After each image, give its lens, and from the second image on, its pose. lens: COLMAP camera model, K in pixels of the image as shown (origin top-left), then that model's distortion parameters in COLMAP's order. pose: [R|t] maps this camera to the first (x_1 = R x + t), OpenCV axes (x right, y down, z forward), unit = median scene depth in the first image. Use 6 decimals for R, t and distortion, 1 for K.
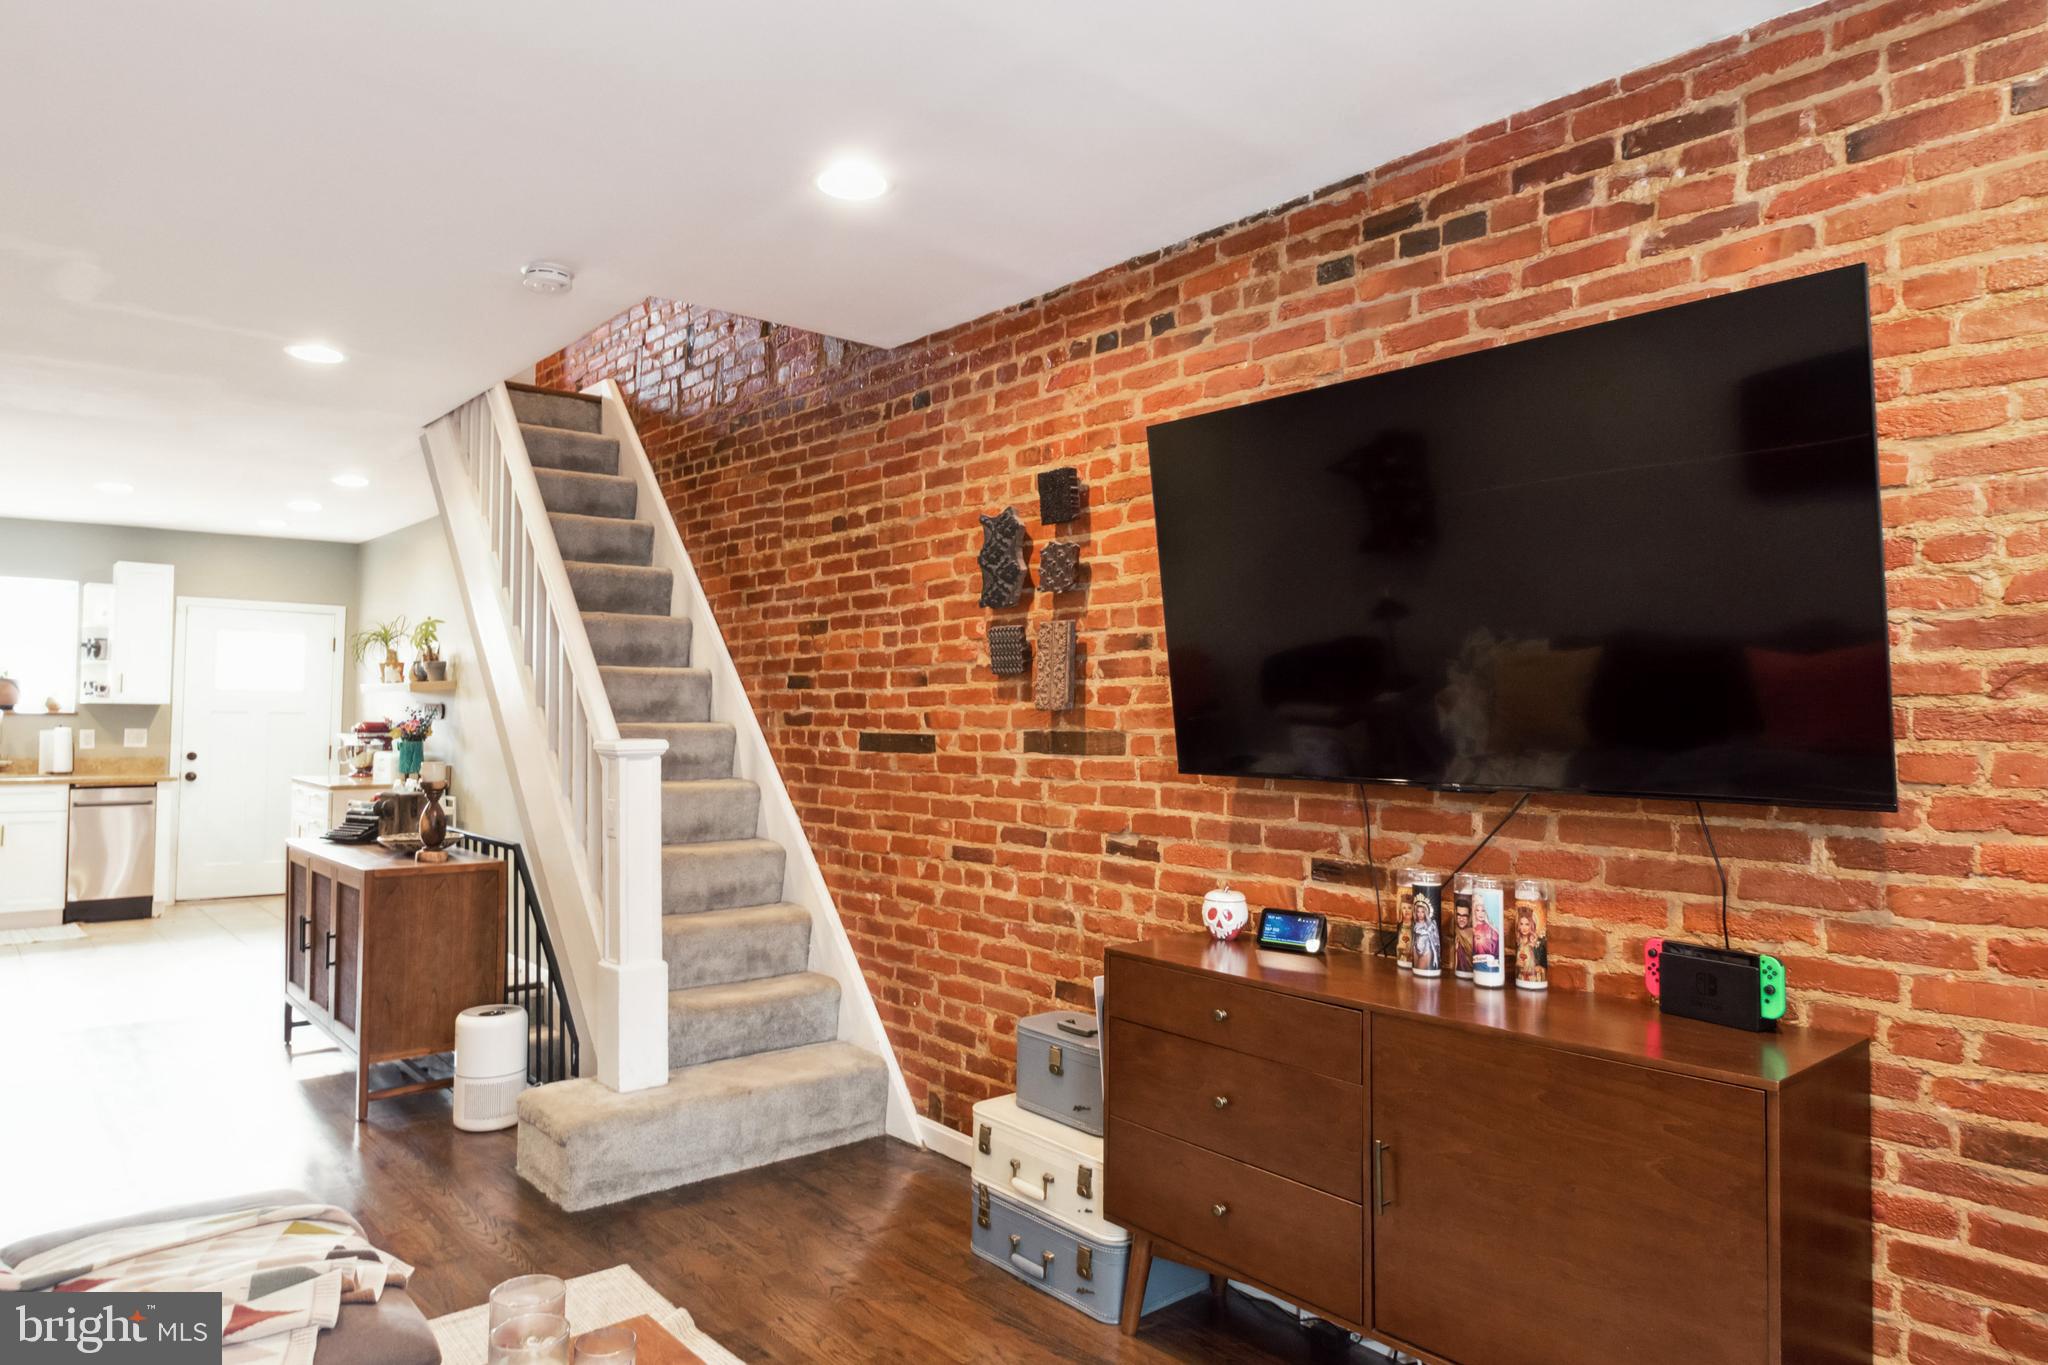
lens RADIAL K [[1264.1, 0, 958.6], [0, 1264.1, 683.1], [0, 0, 1]] dist [0.024557, -0.000287]
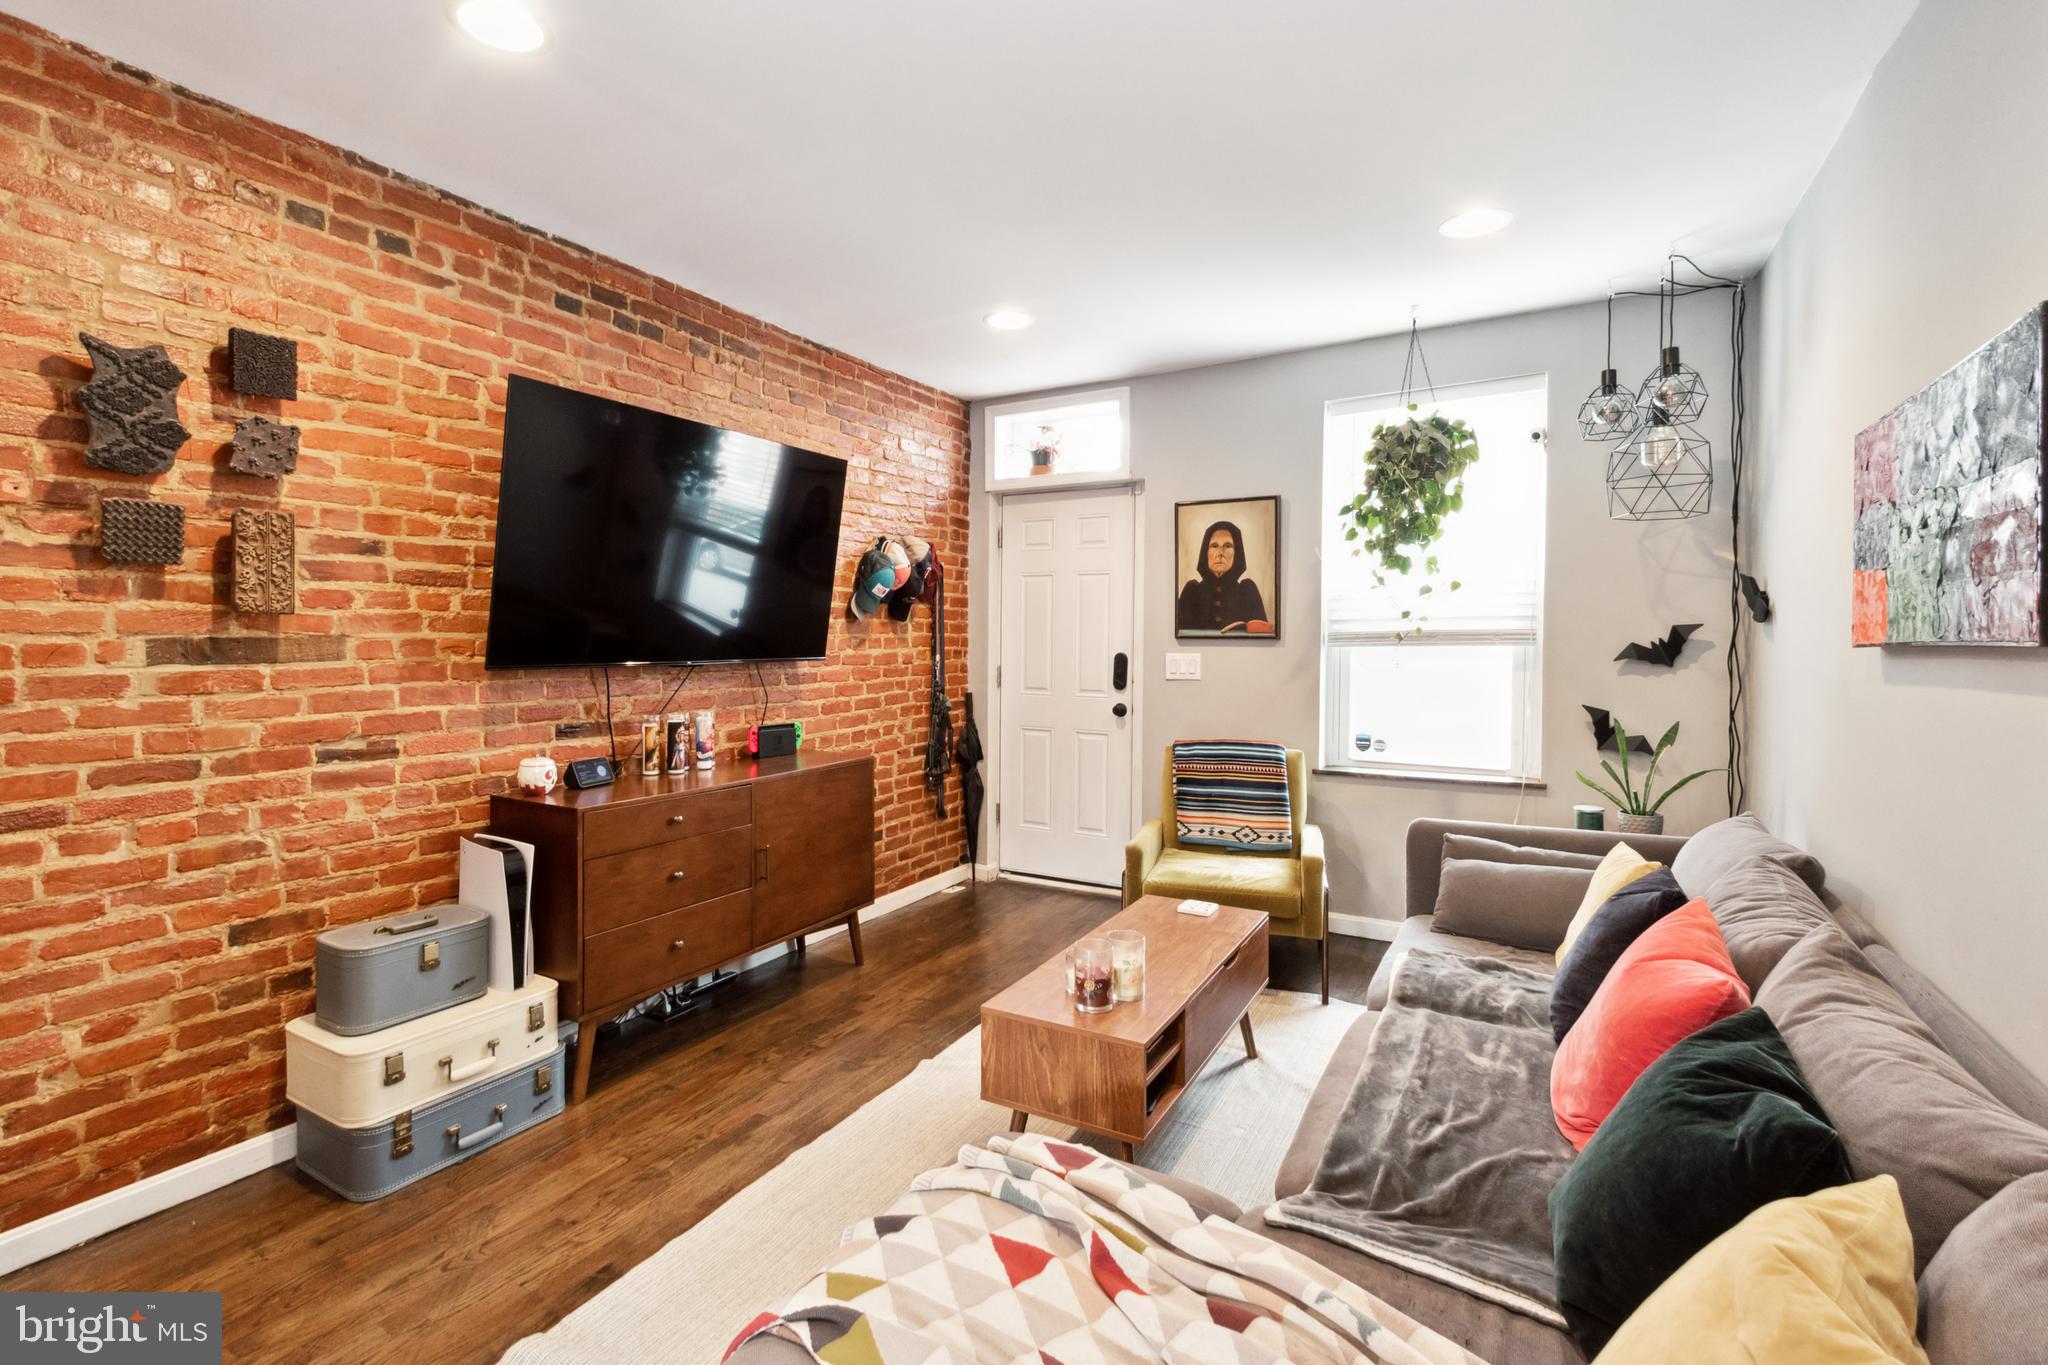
lens RADIAL K [[937.4, 0, 1001.4], [0, 937.4, 665.7], [0, 0, 1]] dist [0.002022, 0.000232]
pose [[-0.348110, -0.041891, 0.936517, -0.660549], [-0.033607, 0.998917, 0.032190, 0.018539], [-0.936851, -0.020268, -0.349141, 0.700063]]
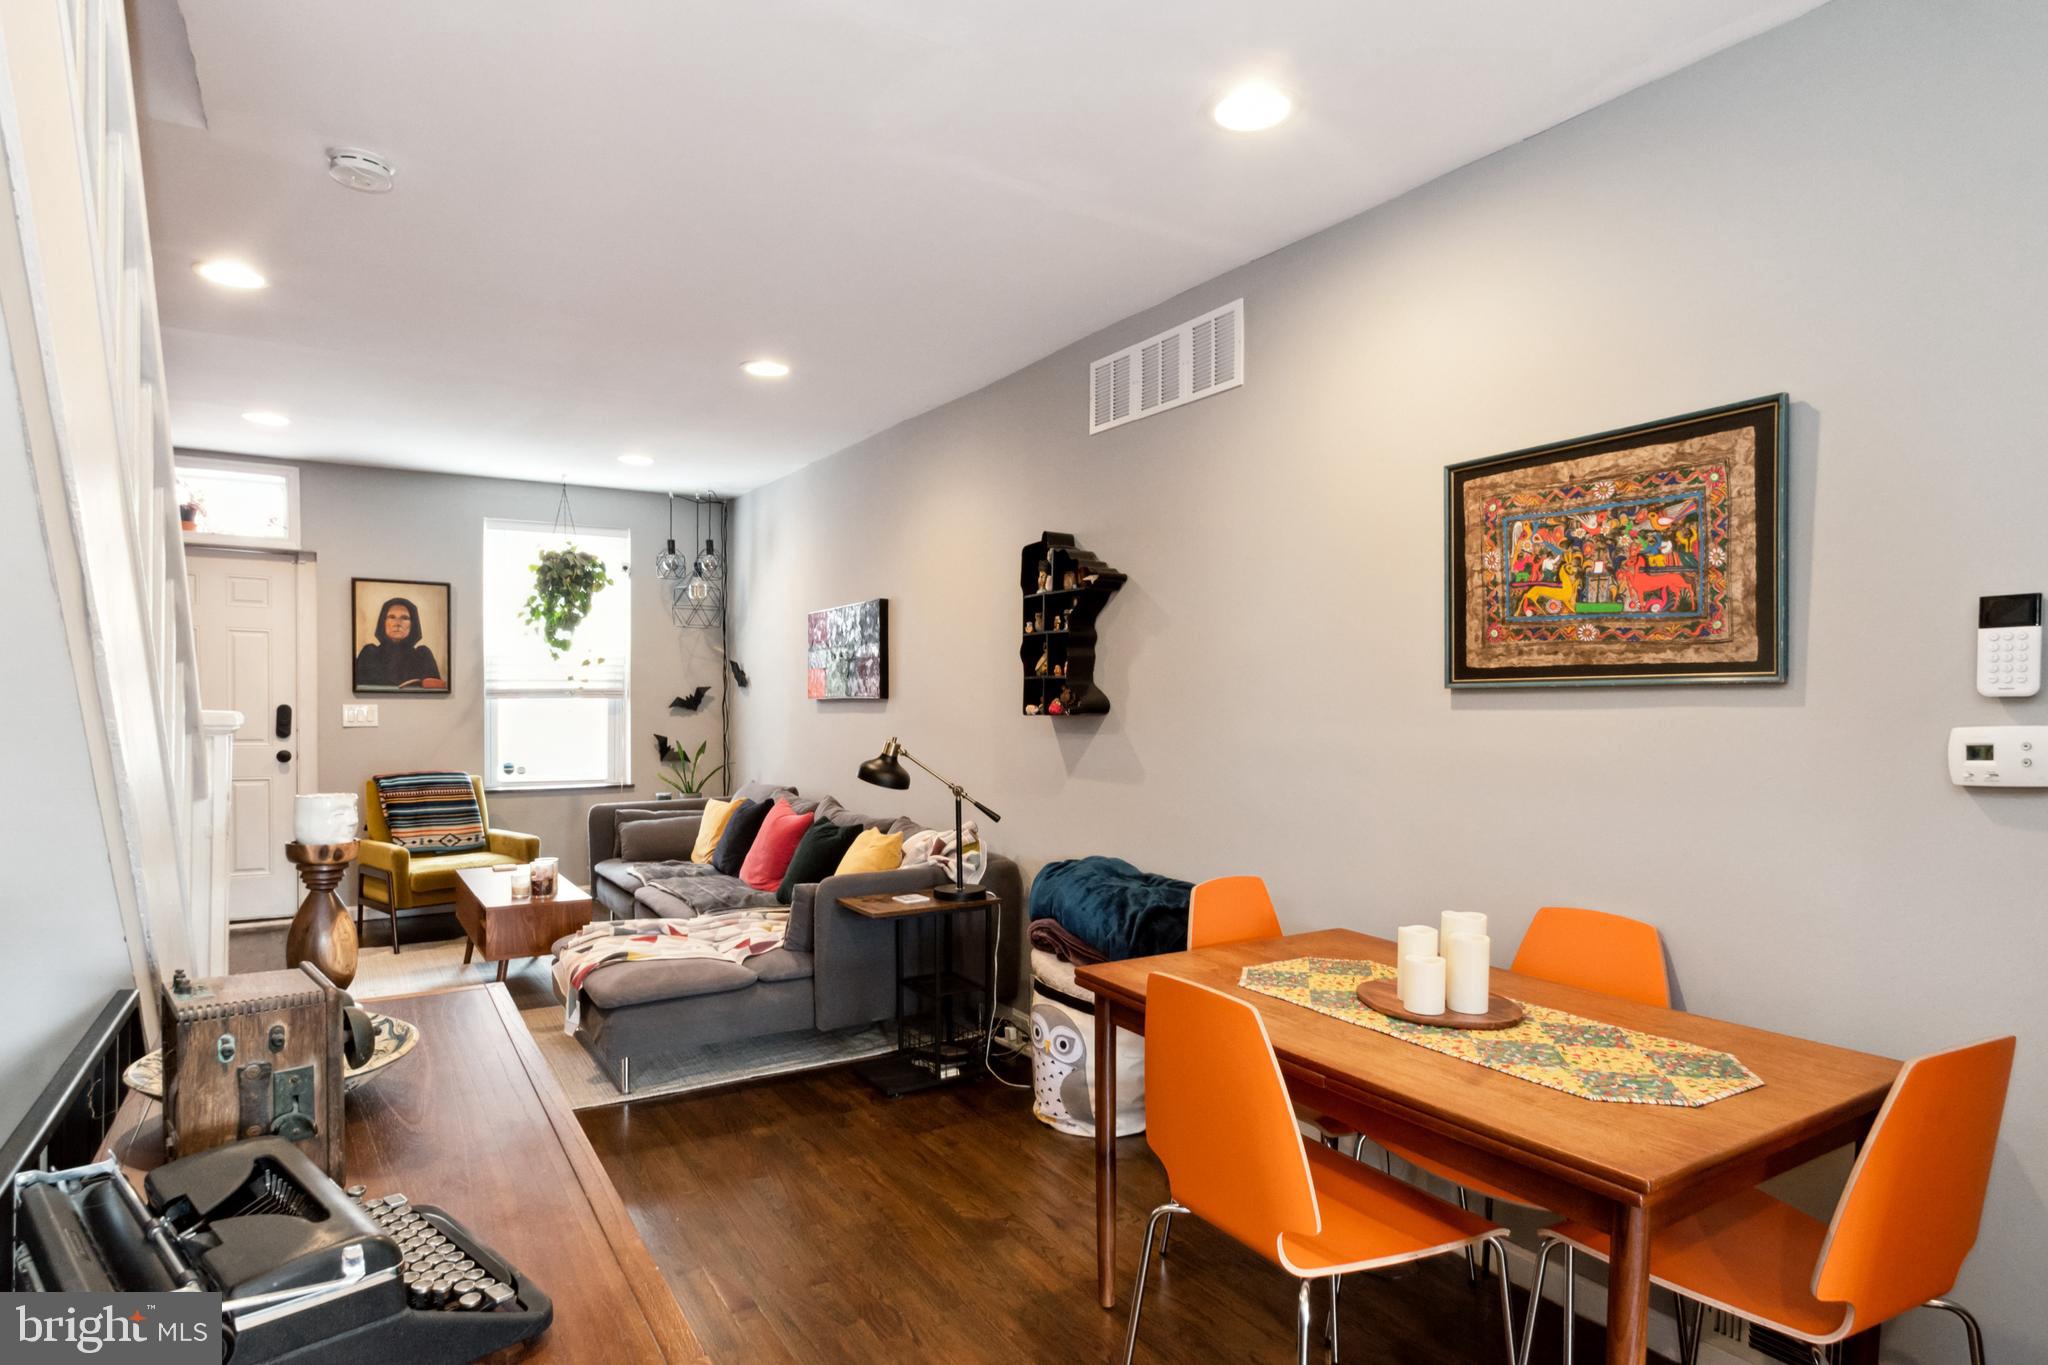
lens RADIAL K [[1106.4, 0, 1000.3], [0, 1106.4, 721.7], [0, 0, 1]] dist [0.001359, 0.000047]
pose [[-0.990535, -0.025480, 0.134874, -0.809274], [-0.026426, 0.999637, -0.005230, 0.042367], [-0.134692, -0.008744, -0.990849, 1.589798]]
